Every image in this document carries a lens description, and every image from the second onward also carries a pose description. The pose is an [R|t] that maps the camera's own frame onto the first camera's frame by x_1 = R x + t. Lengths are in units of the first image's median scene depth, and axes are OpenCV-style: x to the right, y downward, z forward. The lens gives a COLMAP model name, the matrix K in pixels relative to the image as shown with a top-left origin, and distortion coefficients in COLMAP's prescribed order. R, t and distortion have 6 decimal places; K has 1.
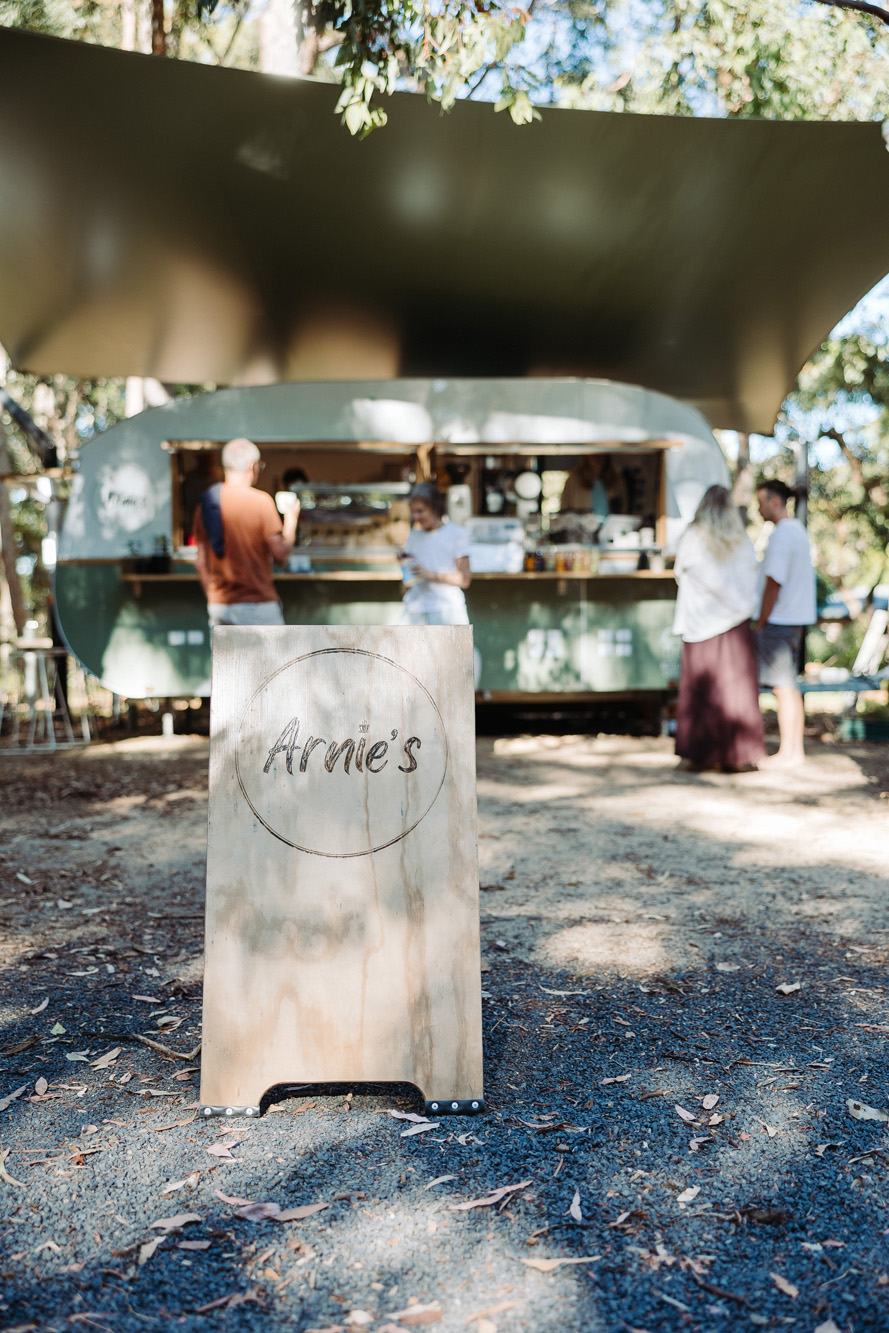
lens RADIAL K [[1474.8, 0, 447.8], [0, 1474.8, 665.6], [0, 0, 1]] dist [-0.014361, 0.000000]
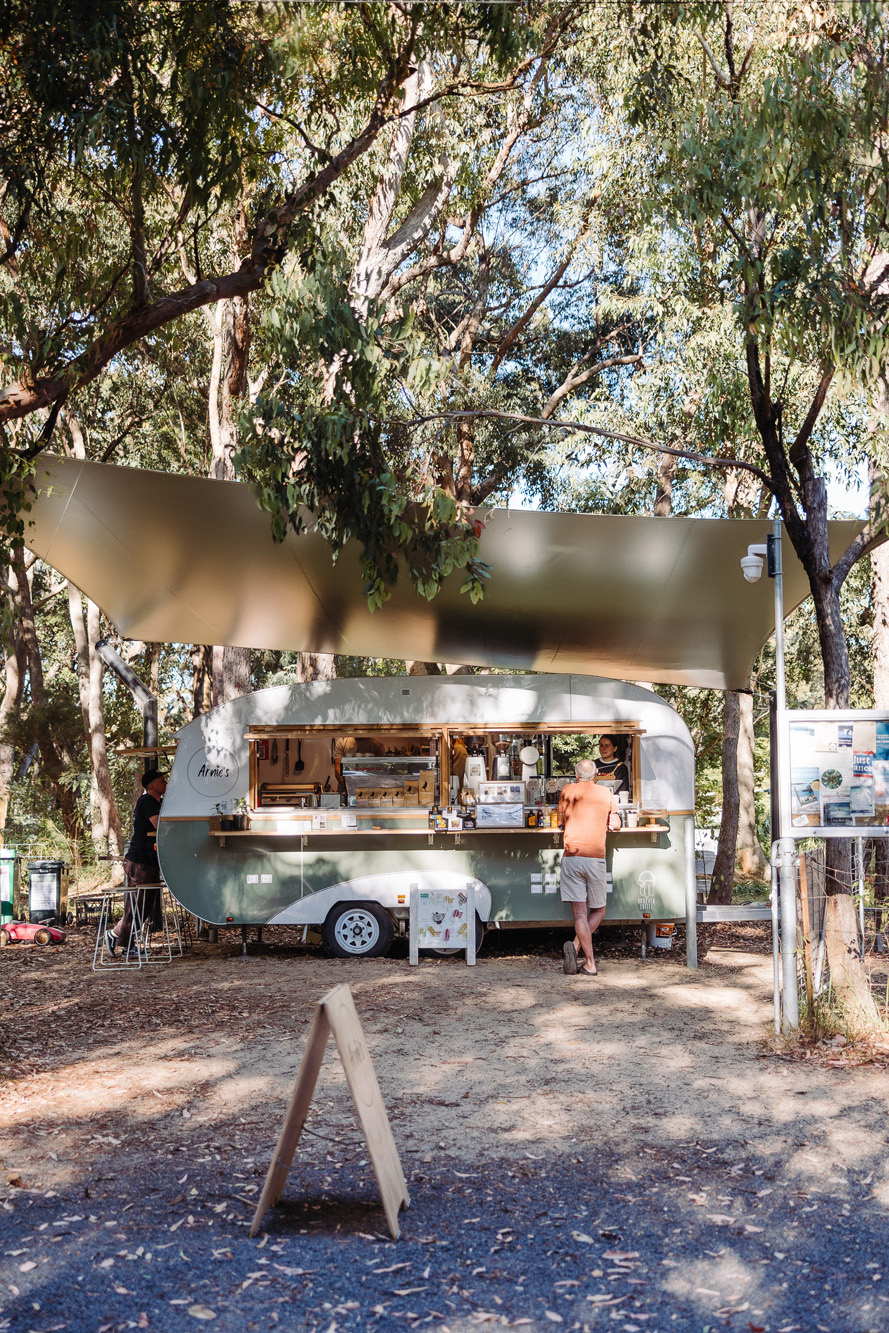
lens RADIAL K [[1474.8, 0, 440.2], [0, 1474.8, 666.8], [0, 0, 1]] dist [-0.014361, 0.000000]
pose [[0.998641, -0.004406, -0.051935, 0.134370], [-0.001129, 0.994360, -0.106052, -0.195400], [0.052109, 0.105967, 0.993003, -0.815192]]
